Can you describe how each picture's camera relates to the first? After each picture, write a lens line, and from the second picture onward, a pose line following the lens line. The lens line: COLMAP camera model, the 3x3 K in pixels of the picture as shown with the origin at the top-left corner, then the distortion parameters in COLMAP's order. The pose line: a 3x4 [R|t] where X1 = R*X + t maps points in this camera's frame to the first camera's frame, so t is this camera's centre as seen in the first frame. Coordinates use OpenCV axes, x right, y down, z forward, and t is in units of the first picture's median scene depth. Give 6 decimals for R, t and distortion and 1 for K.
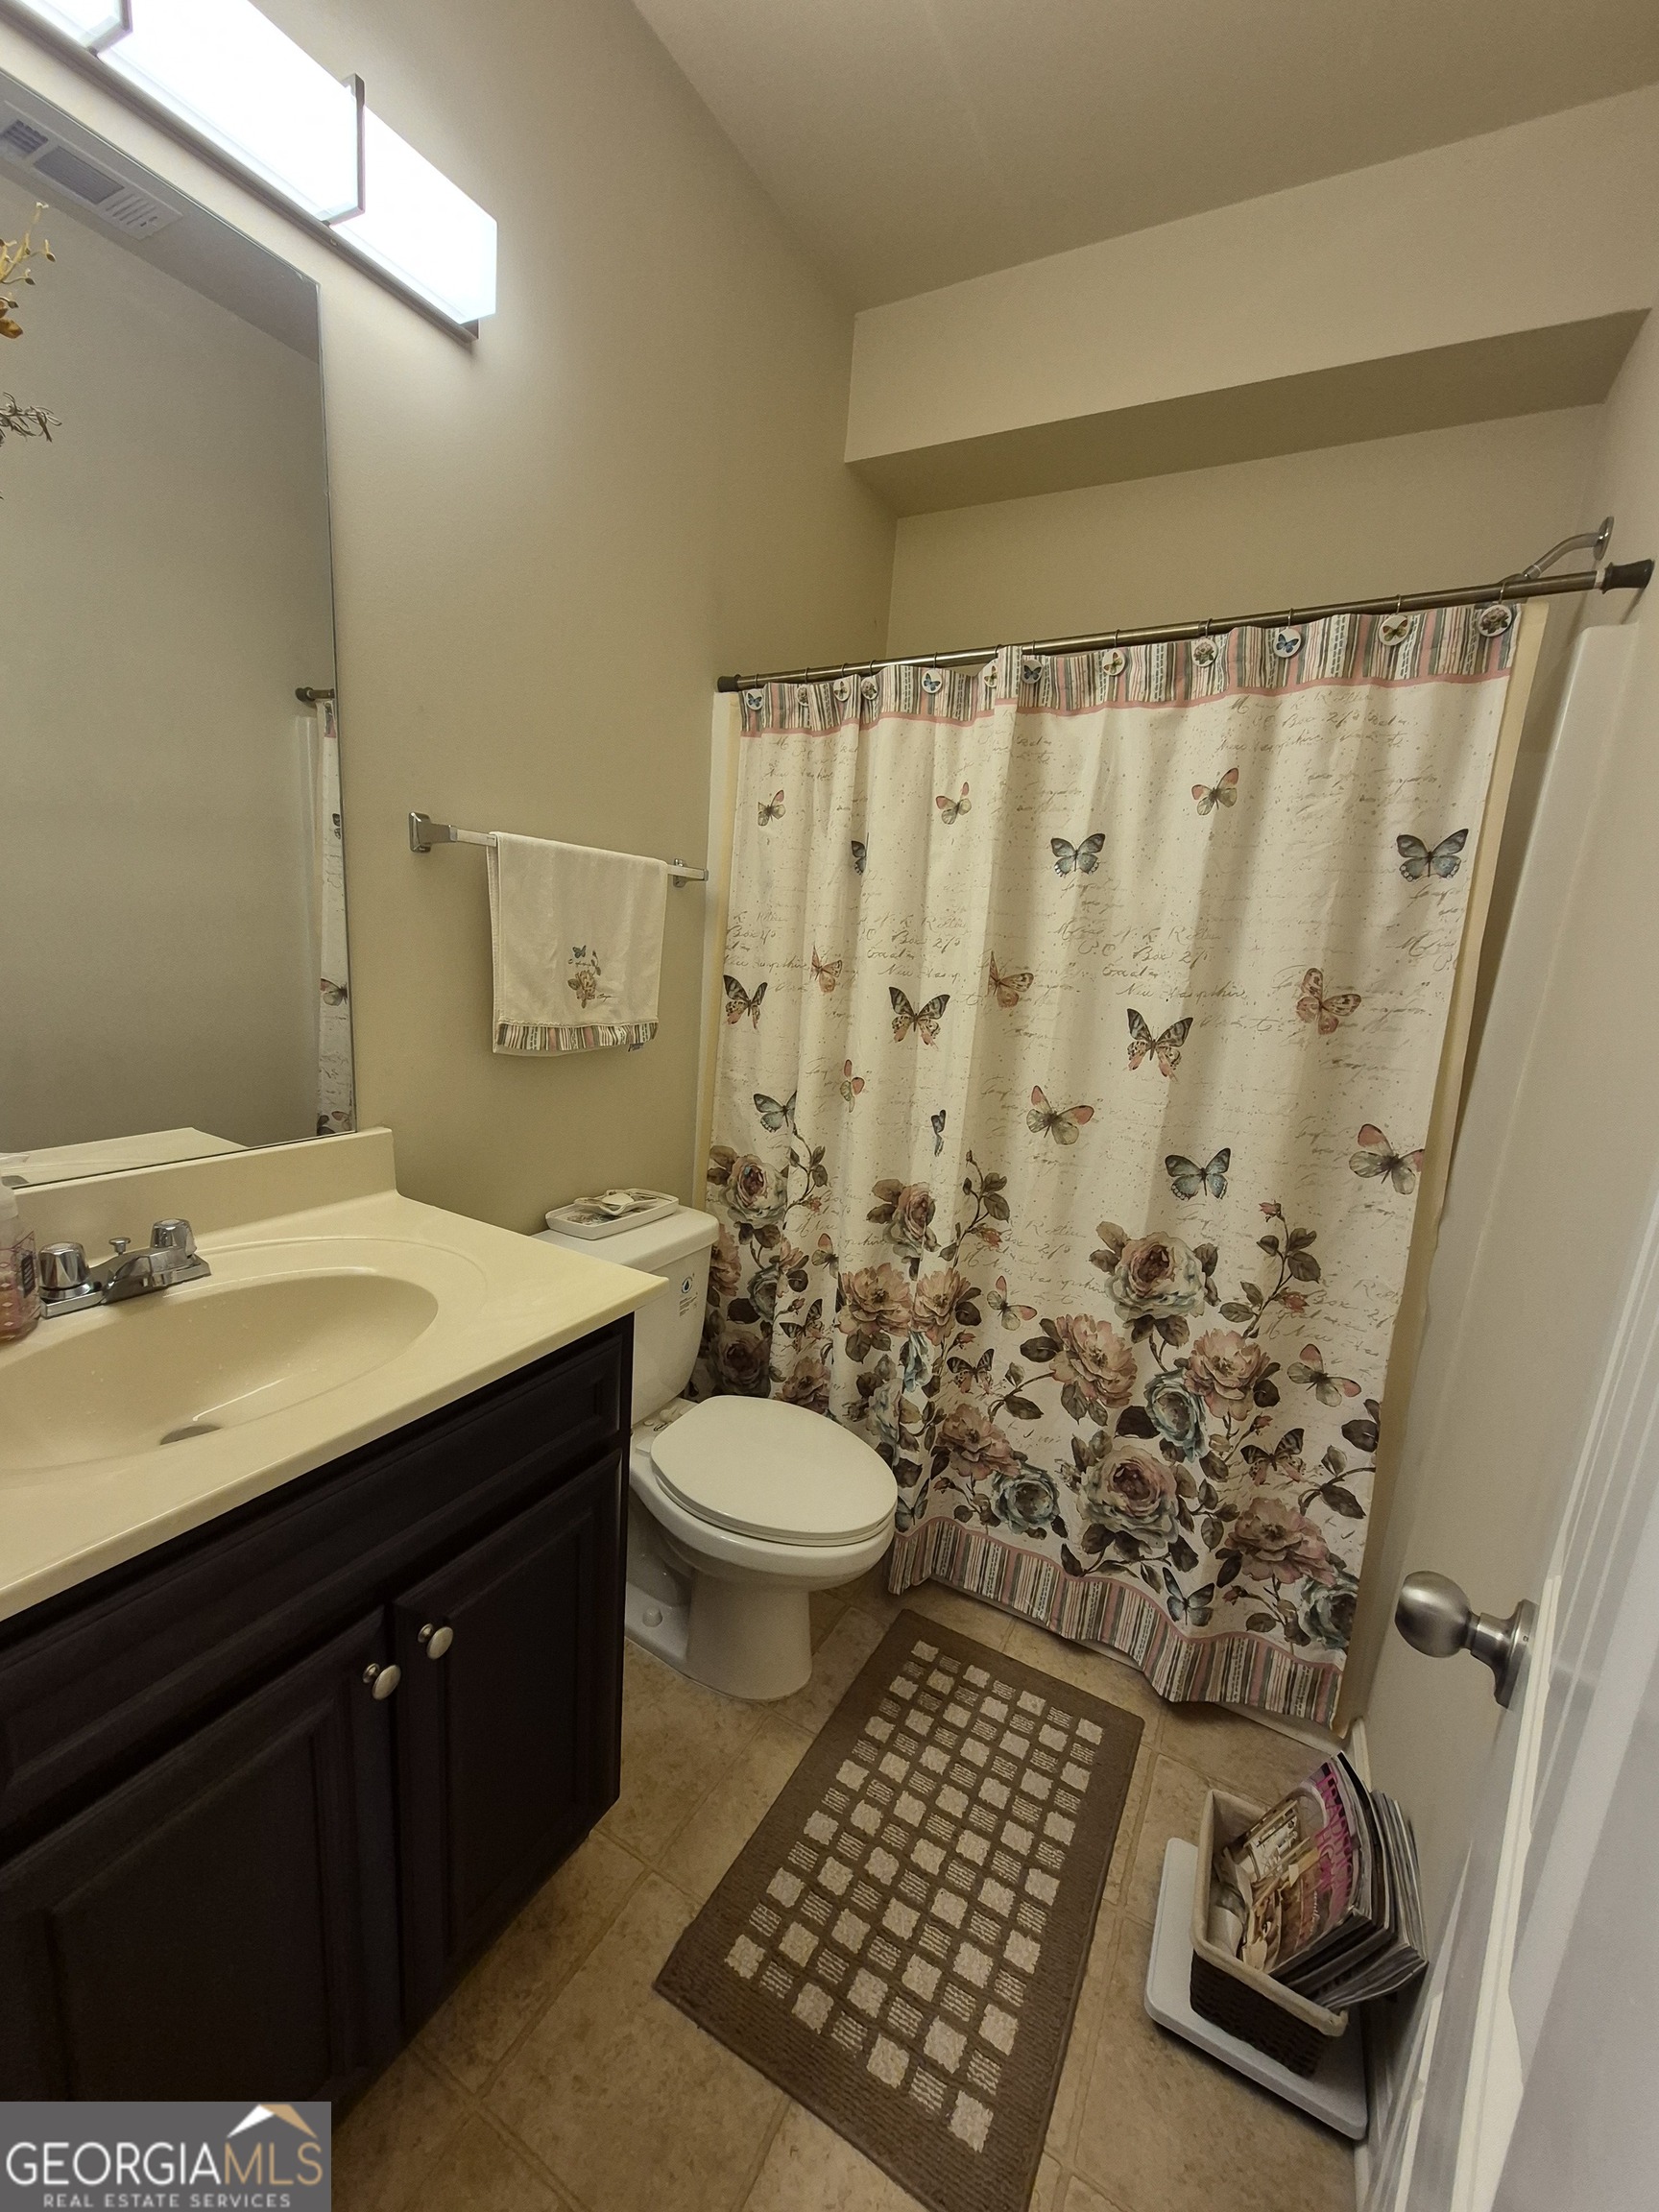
lens RADIAL K [[870.0, 0, 841.4], [0, 870.0, 1107.9], [0, 0, 1]] dist [0.009818, -0.004181]
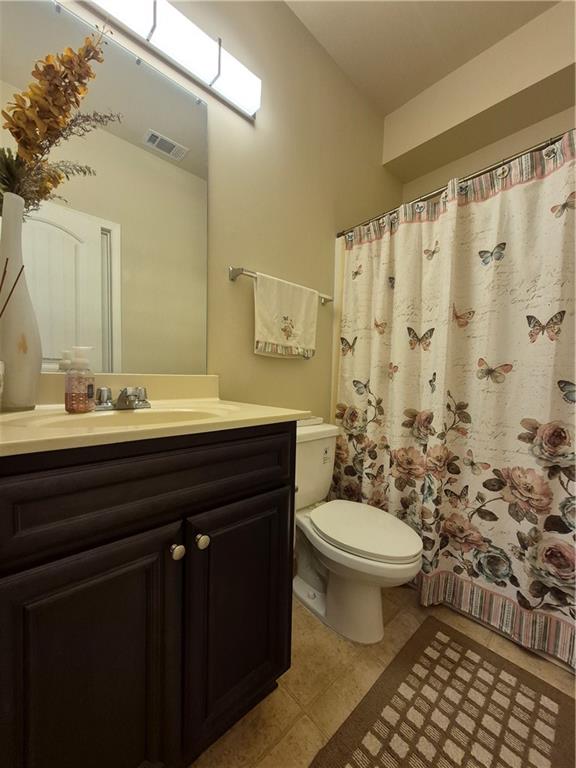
lens RADIAL K [[302.3, 0, 294.2], [0, 302.3, 385.4], [0, 0, 1]] dist [0.005898, -0.000160]
pose [[0.951766, -0.038051, -0.304458, 0.005622], [-0.015058, 0.985292, -0.170215, 0.174948], [0.306457, 0.166589, 0.937194, 0.141627]]
